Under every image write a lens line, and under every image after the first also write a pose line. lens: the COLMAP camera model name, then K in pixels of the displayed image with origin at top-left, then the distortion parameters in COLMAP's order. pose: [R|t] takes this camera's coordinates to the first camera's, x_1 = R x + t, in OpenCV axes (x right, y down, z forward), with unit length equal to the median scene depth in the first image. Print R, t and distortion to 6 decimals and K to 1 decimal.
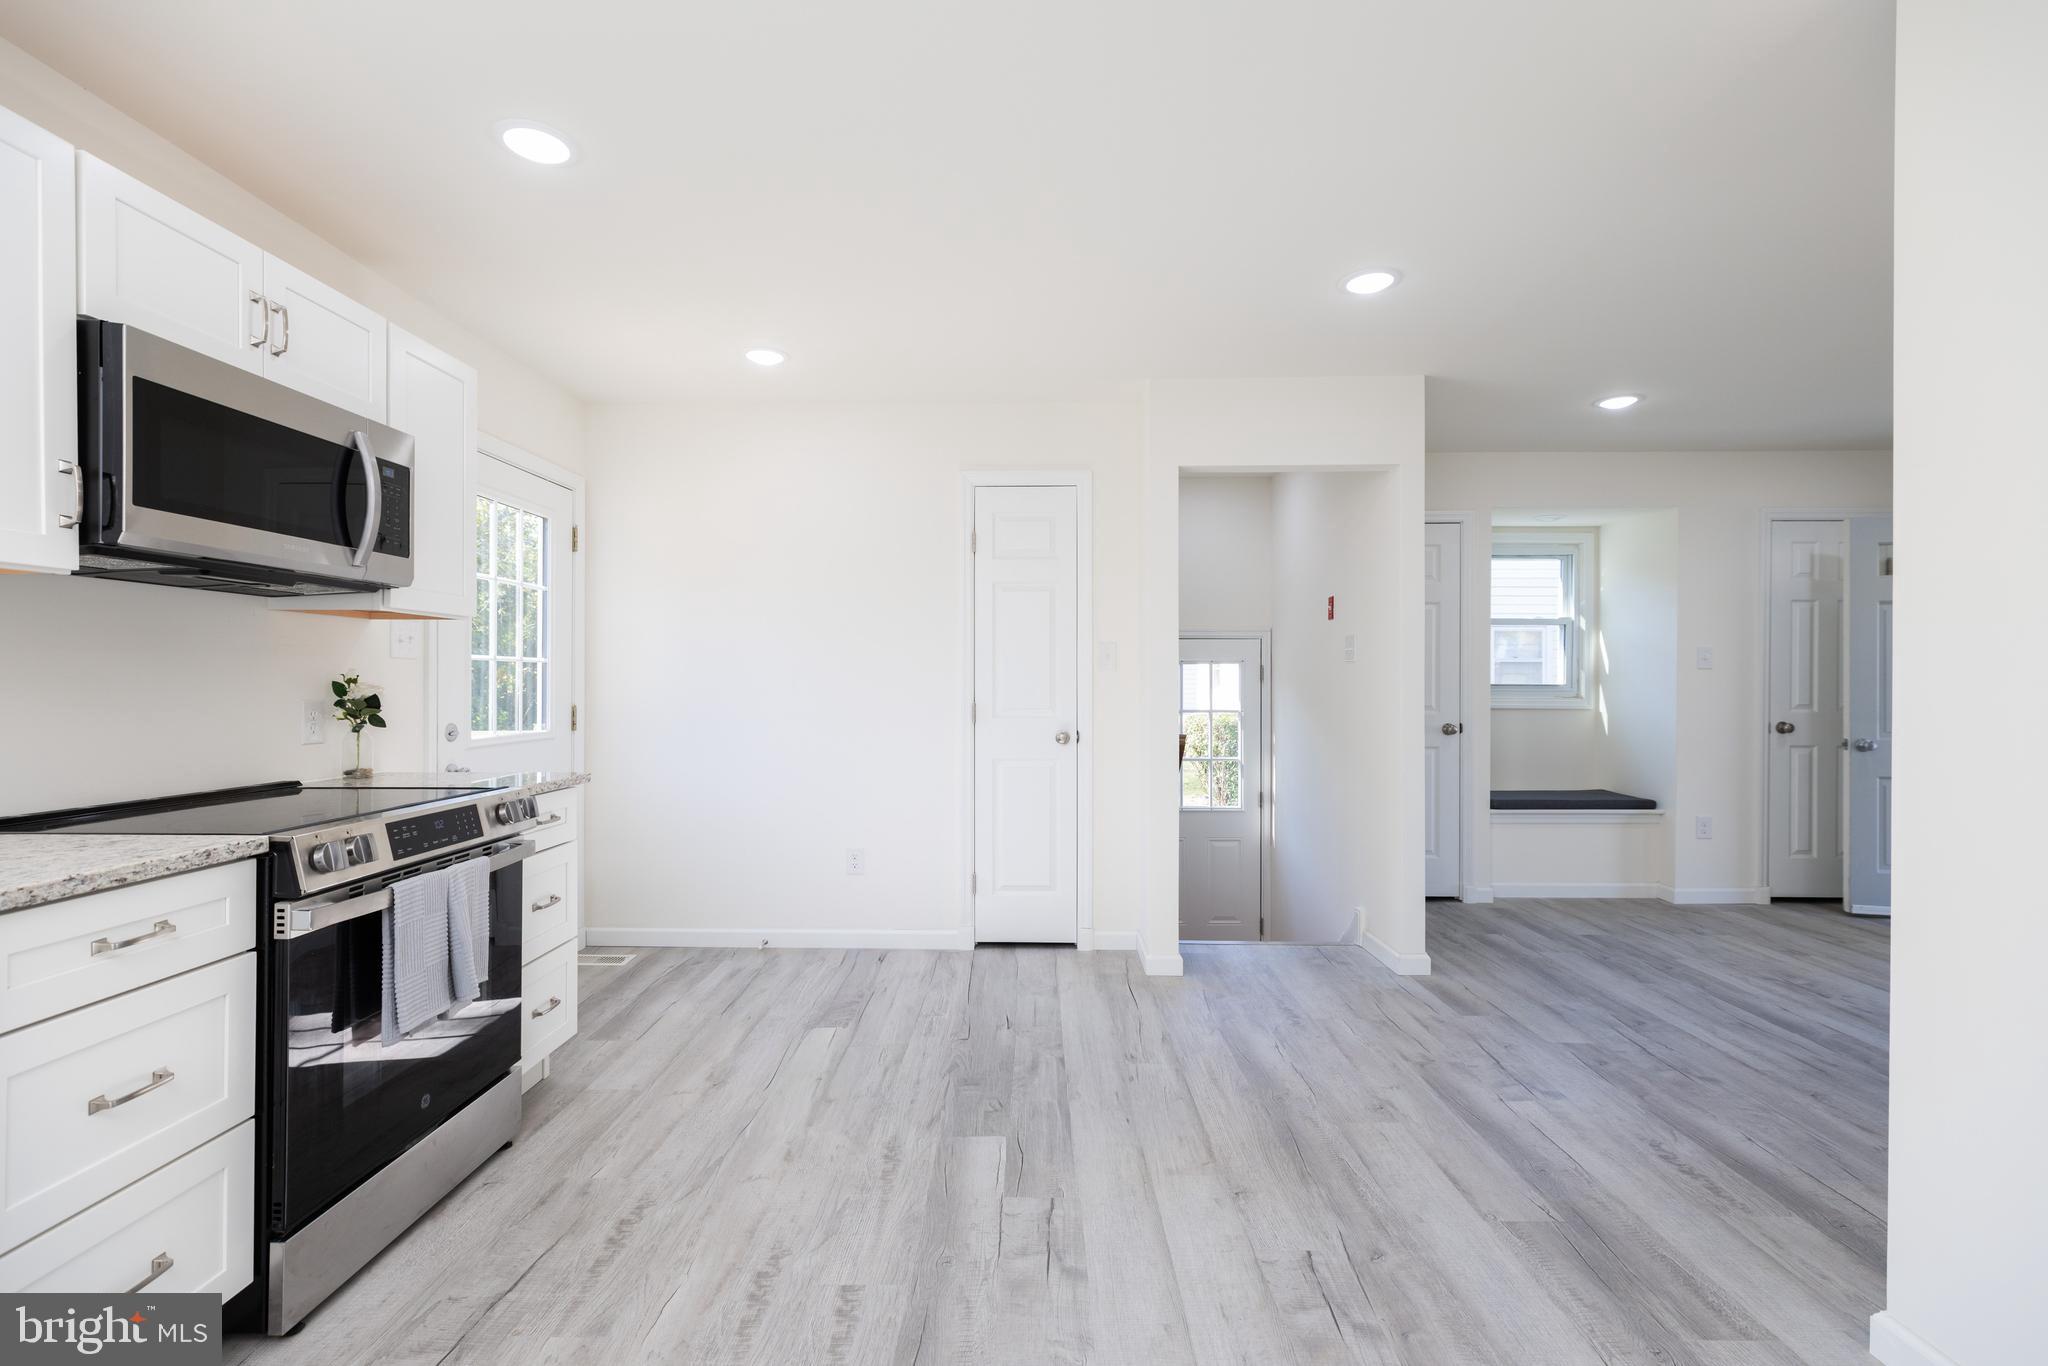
lens RADIAL K [[906.8, 0, 1018.2], [0, 906.8, 679.8], [0, 0, 1]] dist [0.004318, -0.000746]
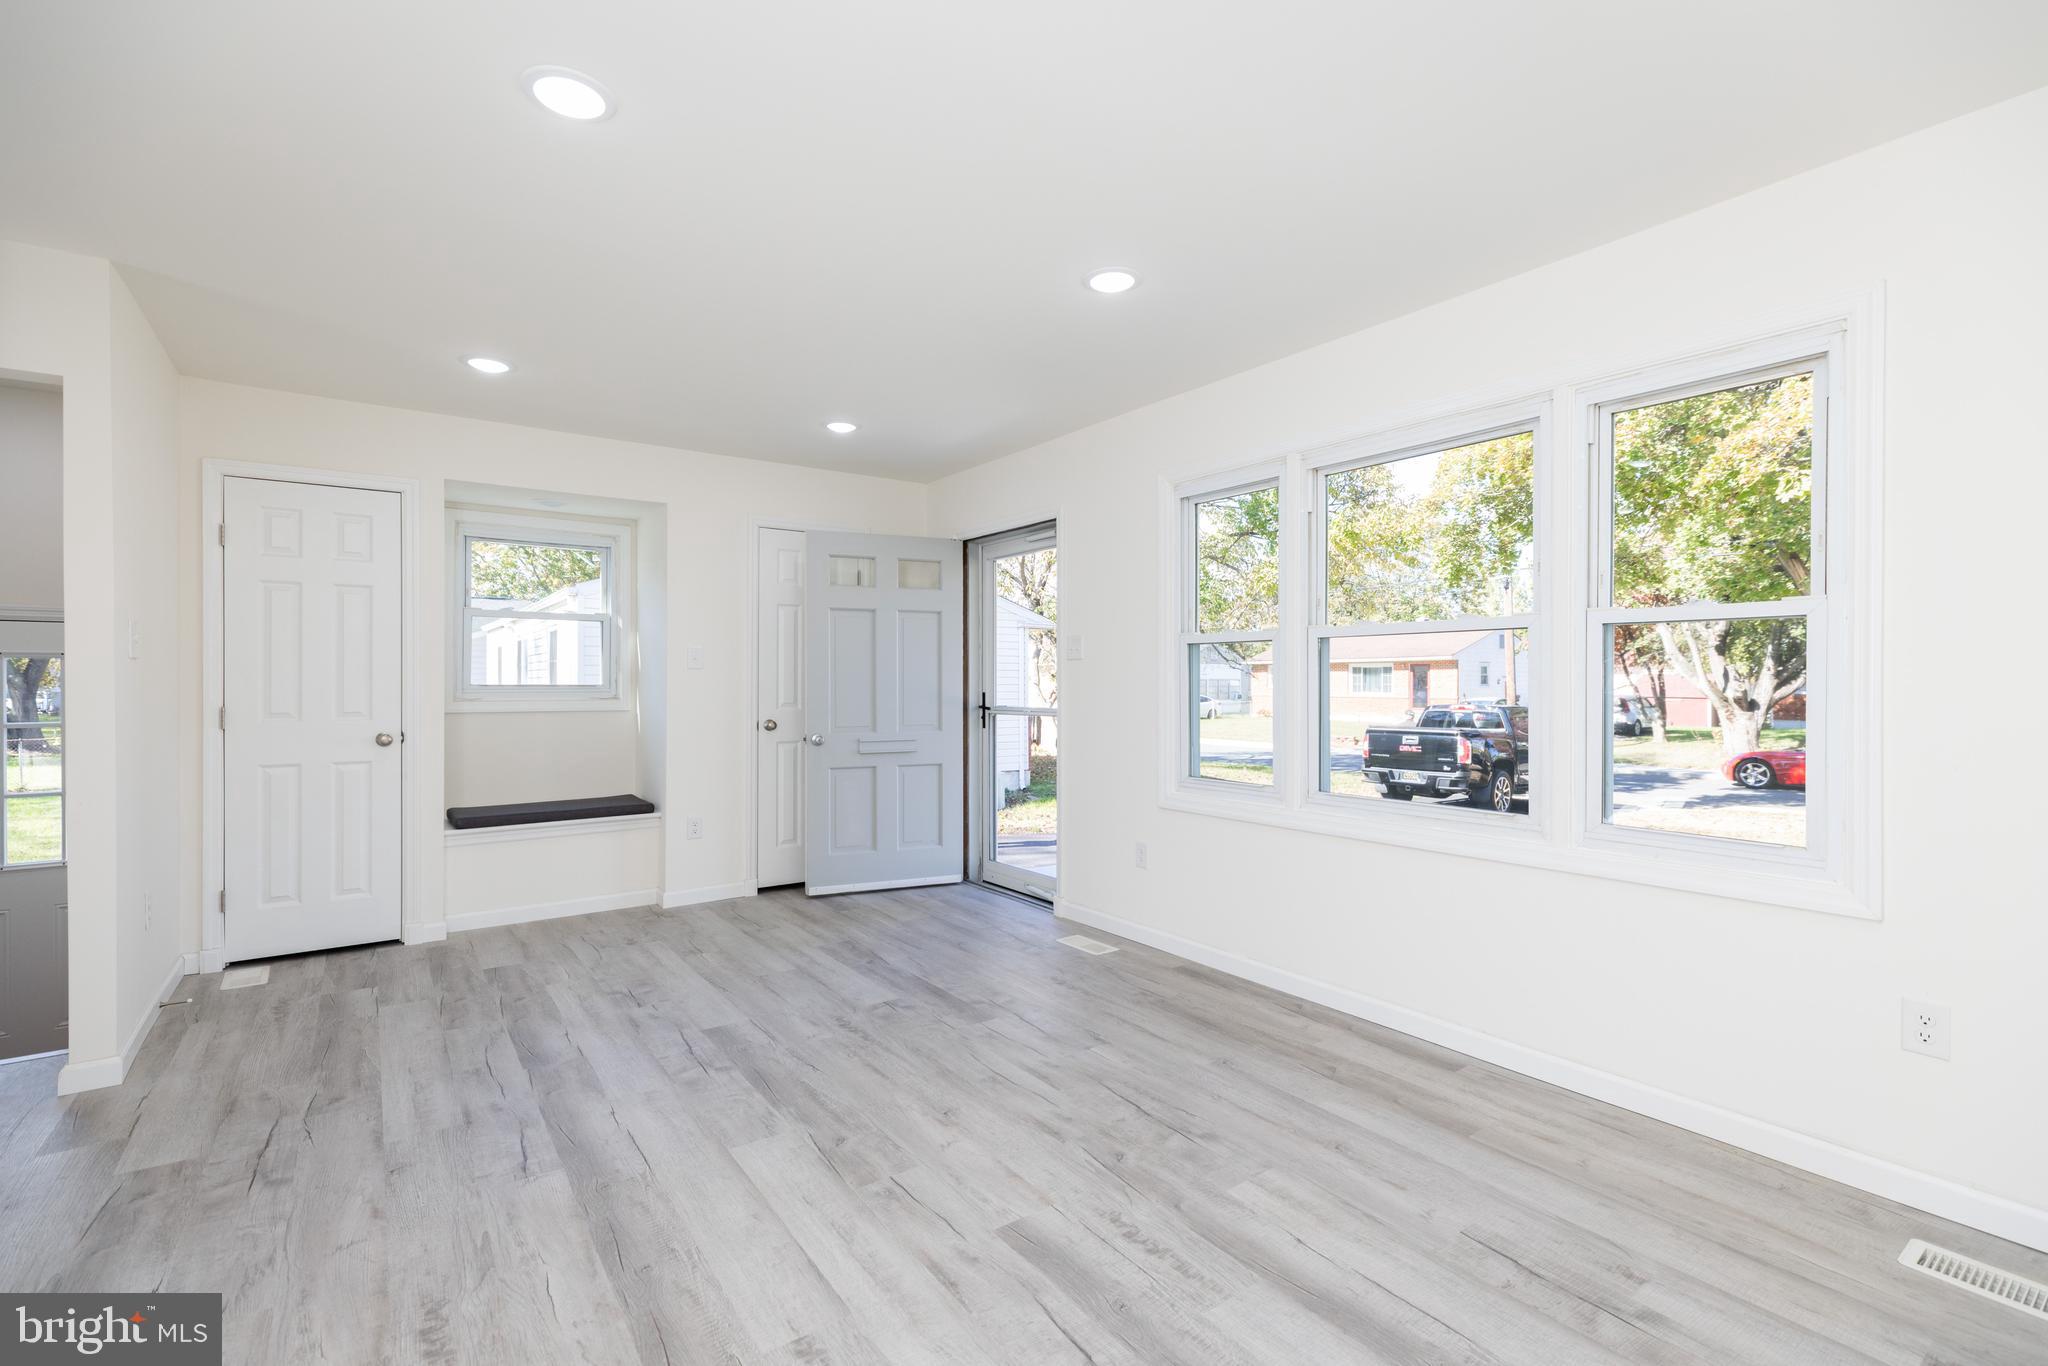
lens RADIAL K [[906.8, 0, 1015.3], [0, 906.8, 682.7], [0, 0, 1]] dist [0.004318, -0.000746]
pose [[0.806472, -0.002371, 0.591268, 0.935631], [0.001632, 0.999997, 0.001783, 0.004698], [-0.591271, -0.000473, 0.806473, -0.021373]]
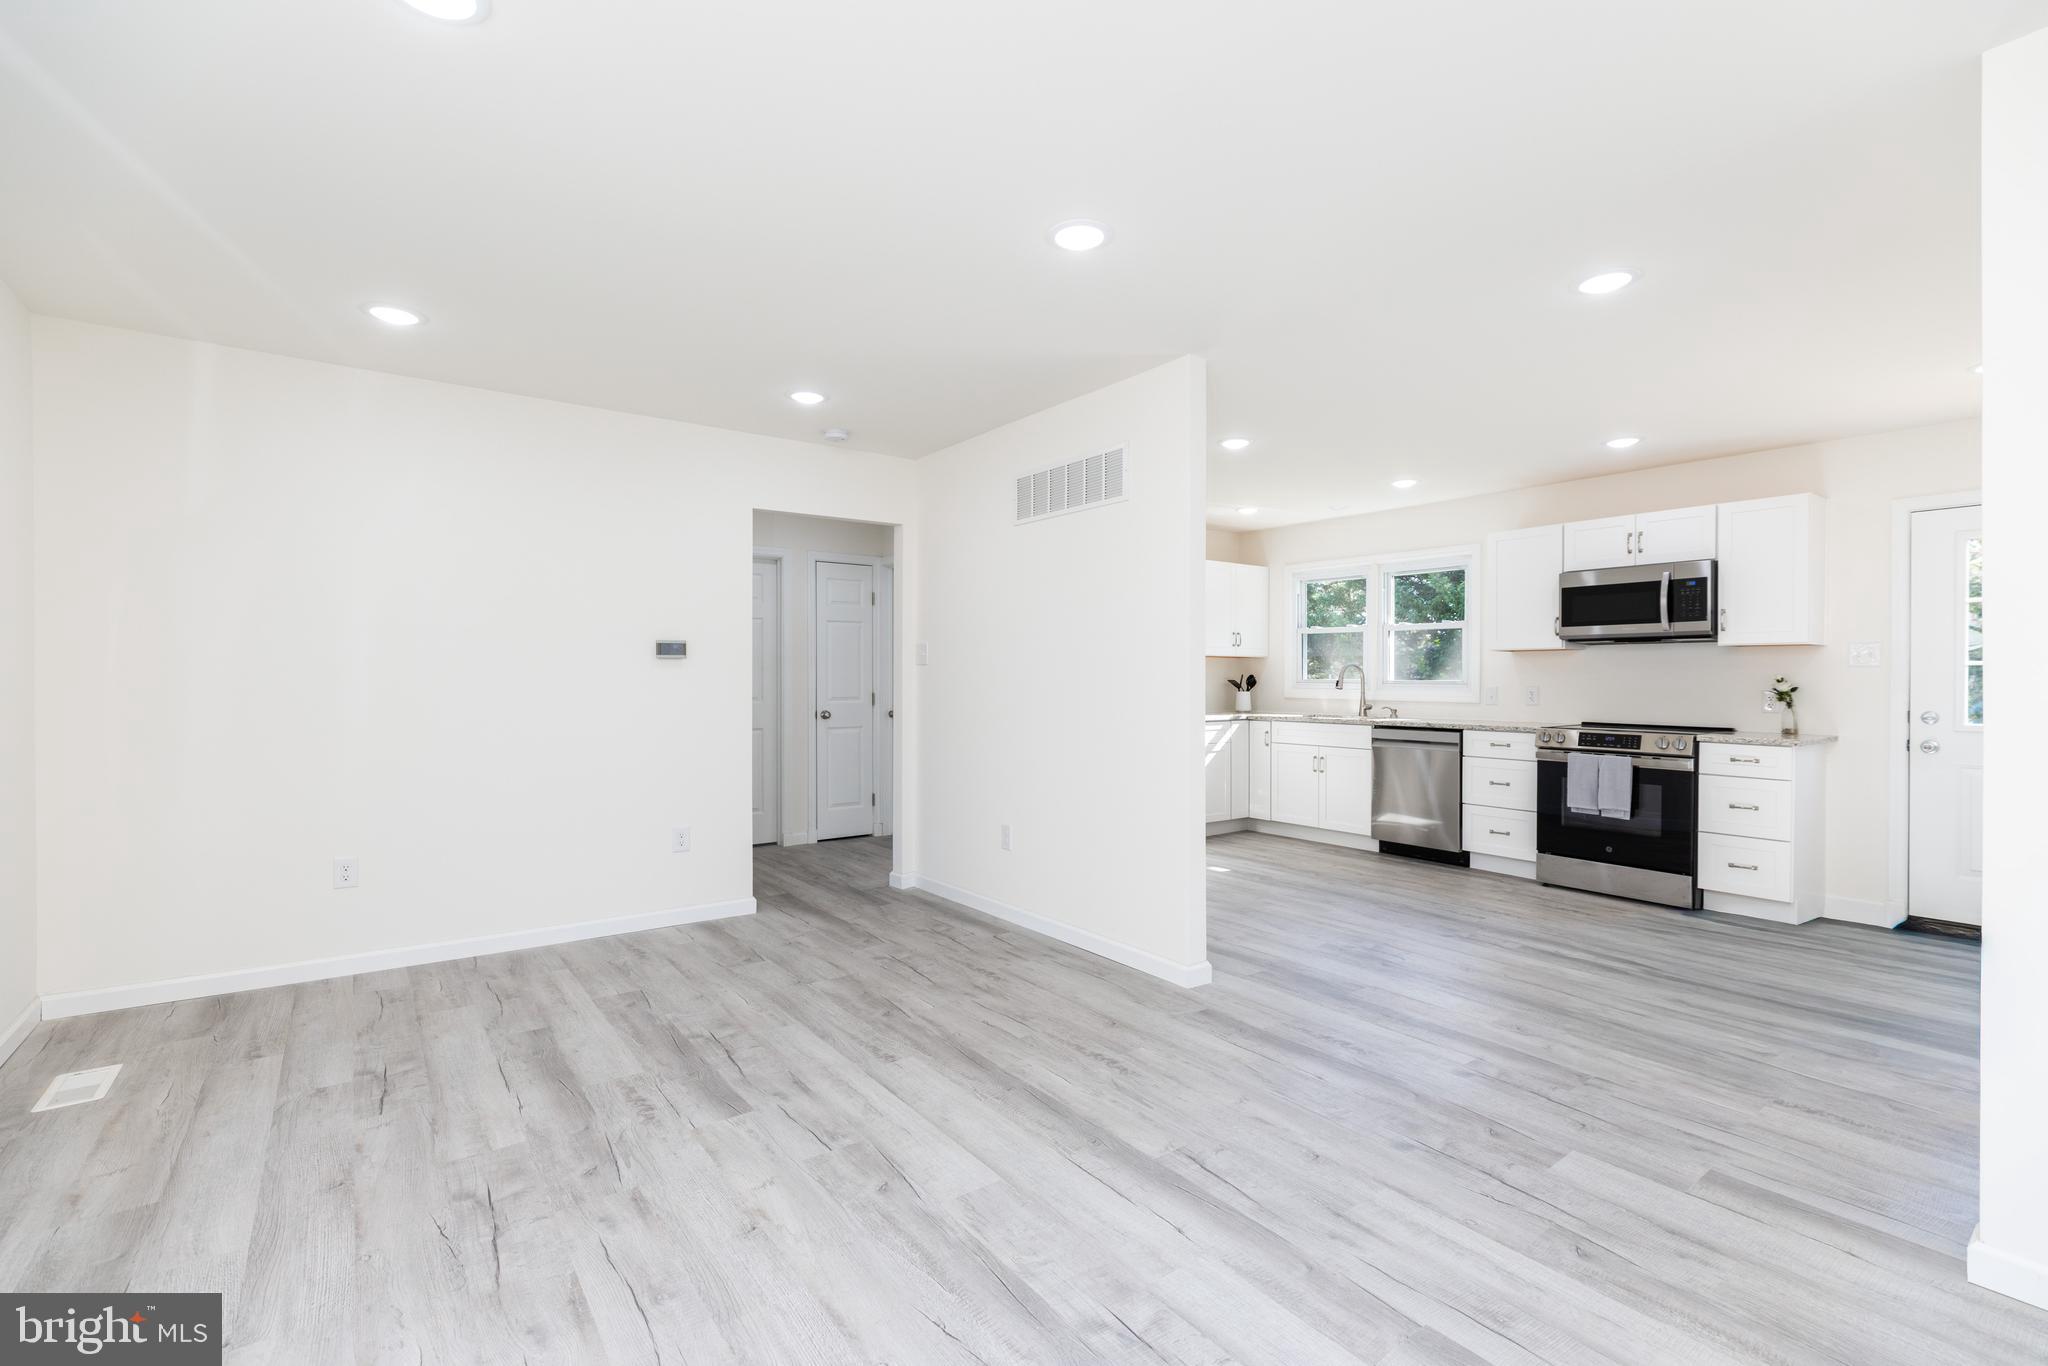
lens RADIAL K [[906.8, 0, 1012.2], [0, 906.8, 675.6], [0, 0, 1]] dist [0.004318, -0.000746]
pose [[-0.799109, -0.005982, -0.601156, 1.807988], [-0.004006, 0.999981, -0.004626, 0.005986], [0.601172, -0.001289, -0.799118, 1.686320]]
